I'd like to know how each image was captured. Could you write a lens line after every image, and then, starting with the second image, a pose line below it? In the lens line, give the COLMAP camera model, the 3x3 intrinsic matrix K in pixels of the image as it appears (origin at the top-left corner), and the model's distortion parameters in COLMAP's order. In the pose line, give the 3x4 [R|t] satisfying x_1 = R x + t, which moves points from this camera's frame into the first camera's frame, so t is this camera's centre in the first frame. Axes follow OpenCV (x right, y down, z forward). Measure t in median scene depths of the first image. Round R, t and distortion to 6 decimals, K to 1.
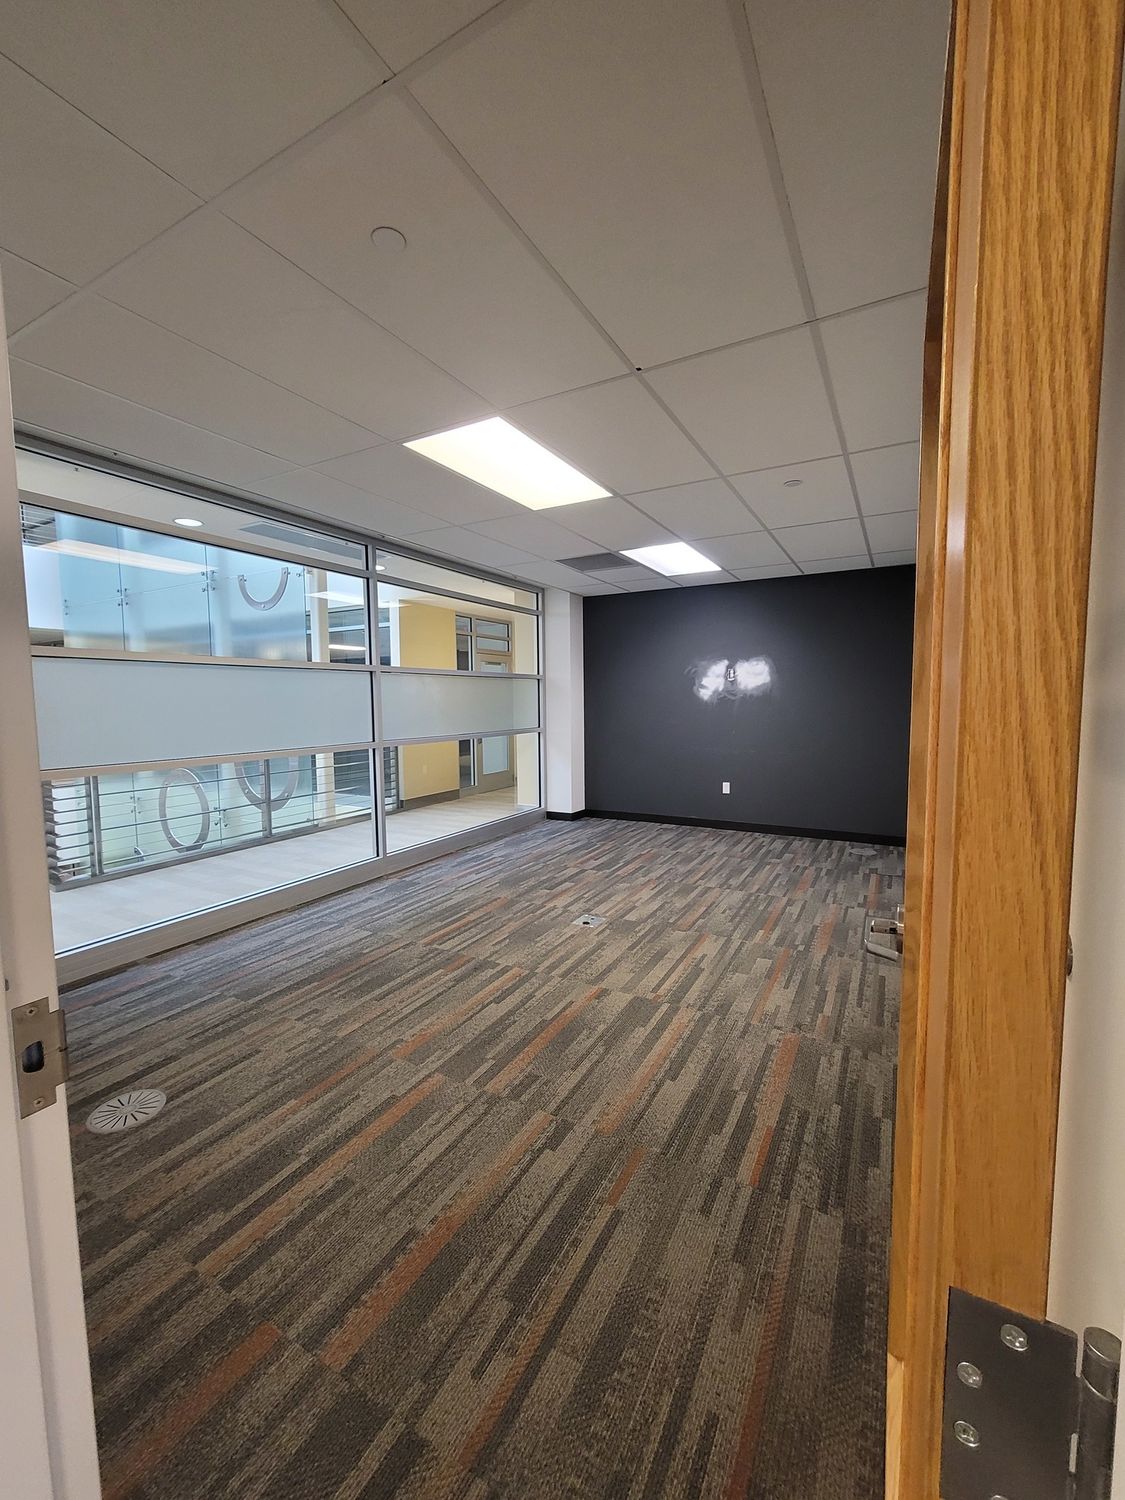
lens RADIAL K [[608.8, 0, 562.5], [0, 608.8, 750.0], [0, 0, 1]] dist [-0.002321, 0.000831]
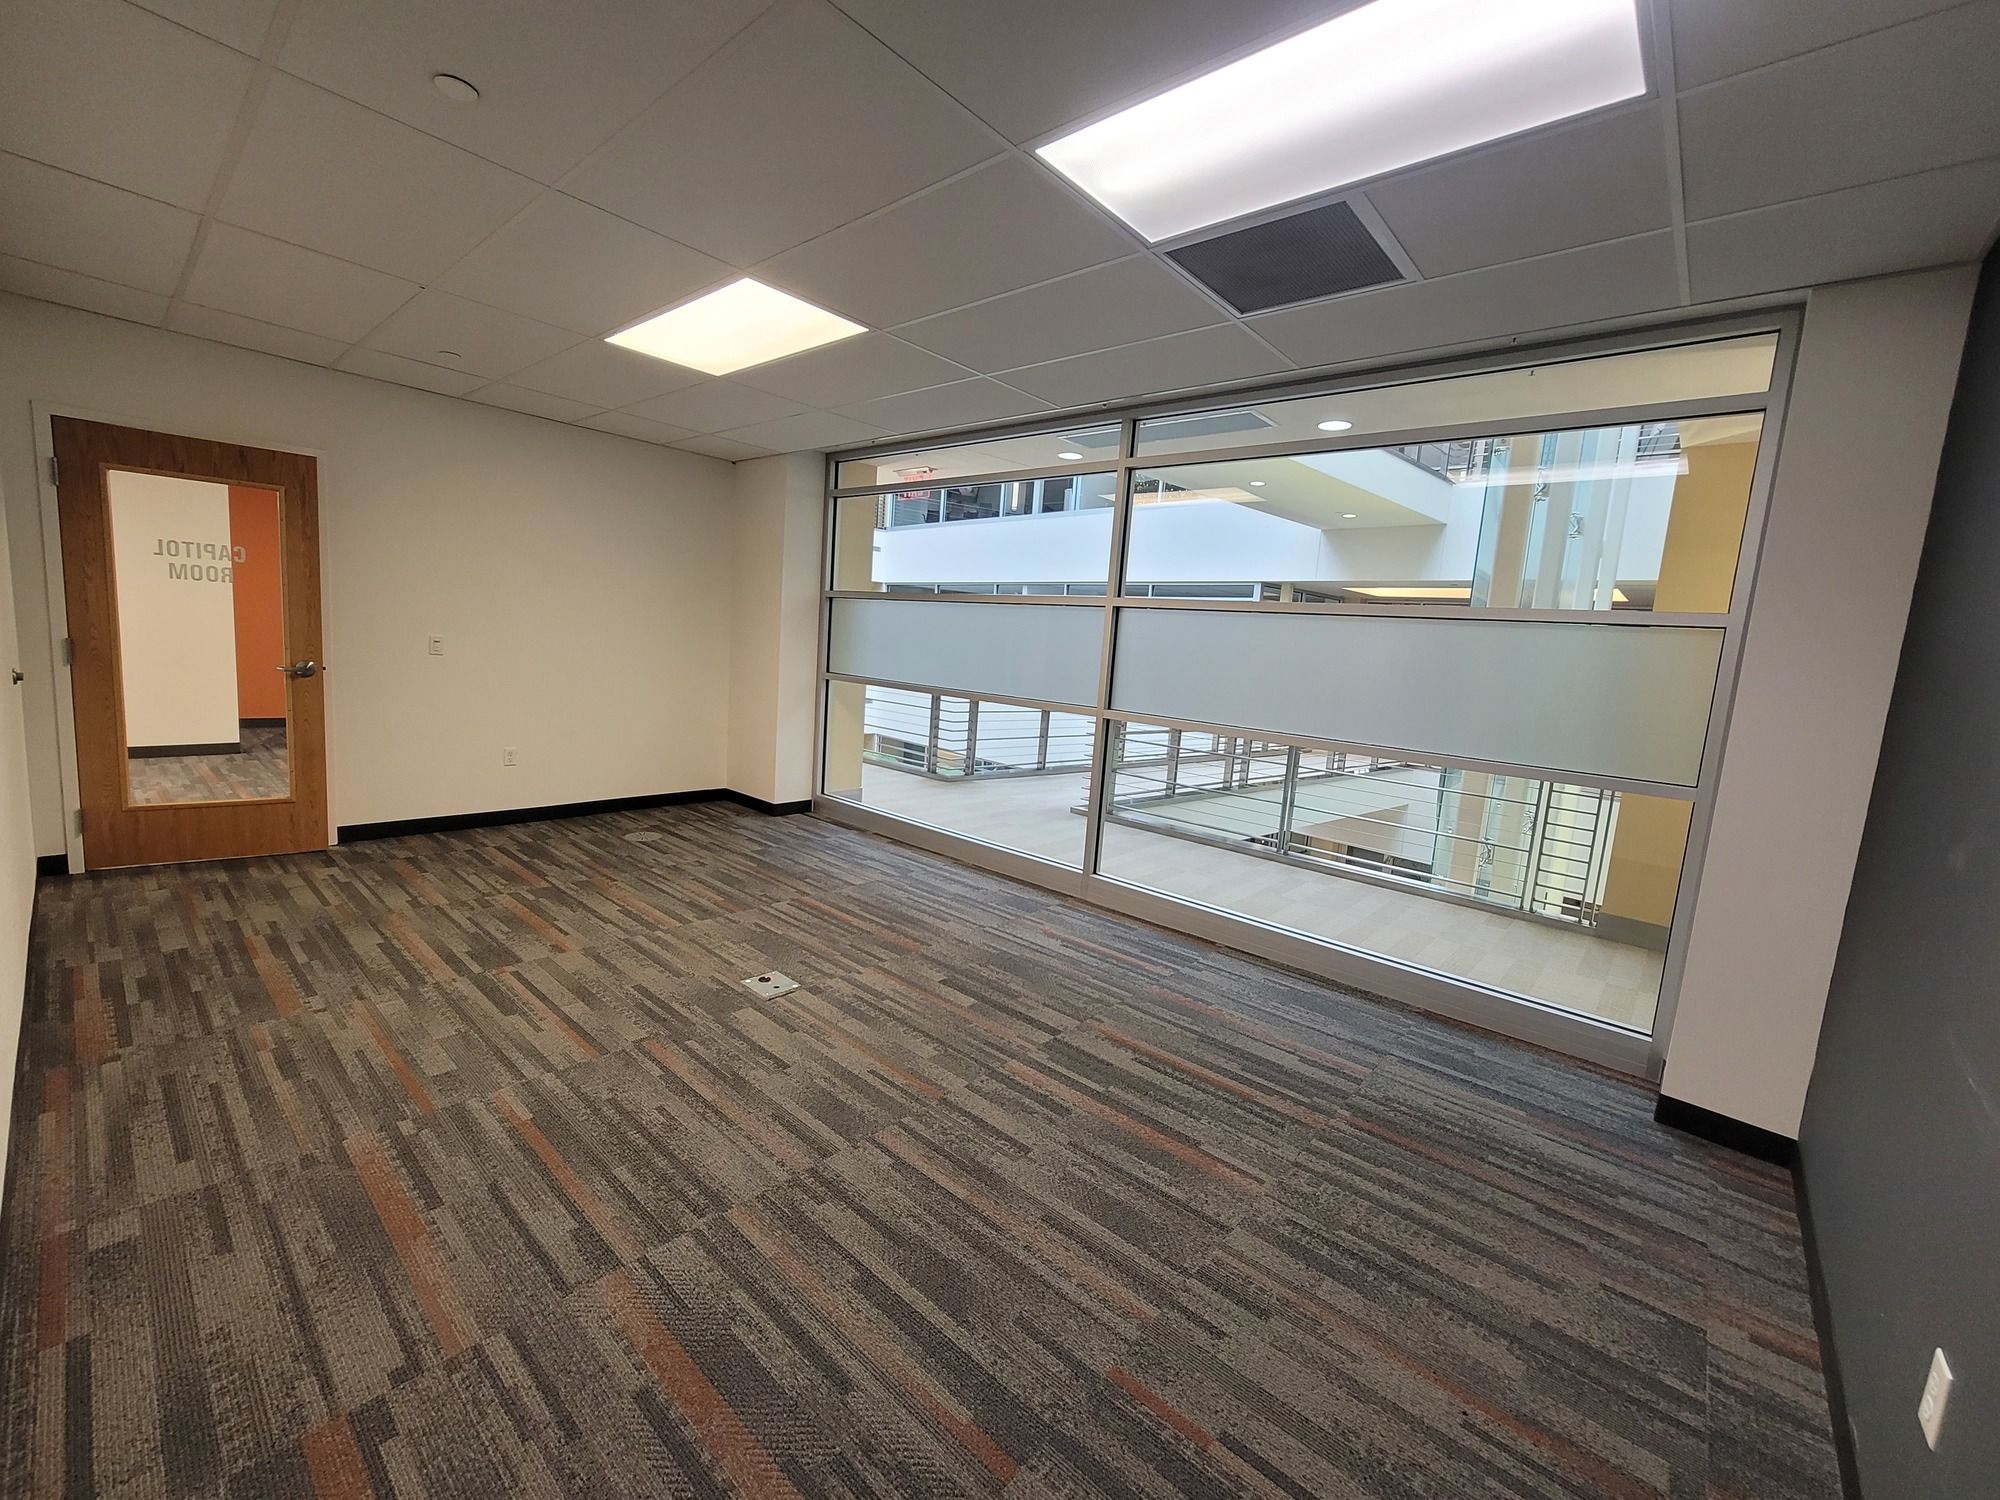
lens RADIAL K [[811.7, 0, 1000.0], [0, 811.7, 750.0], [0, 0, 1]] dist [-0.002321, 0.000831]
pose [[-0.213178, 0.126122, -0.968839, 0.771087], [-0.149210, 0.975798, 0.159859, -0.122174], [0.965553, 0.178639, -0.189200, 1.339802]]
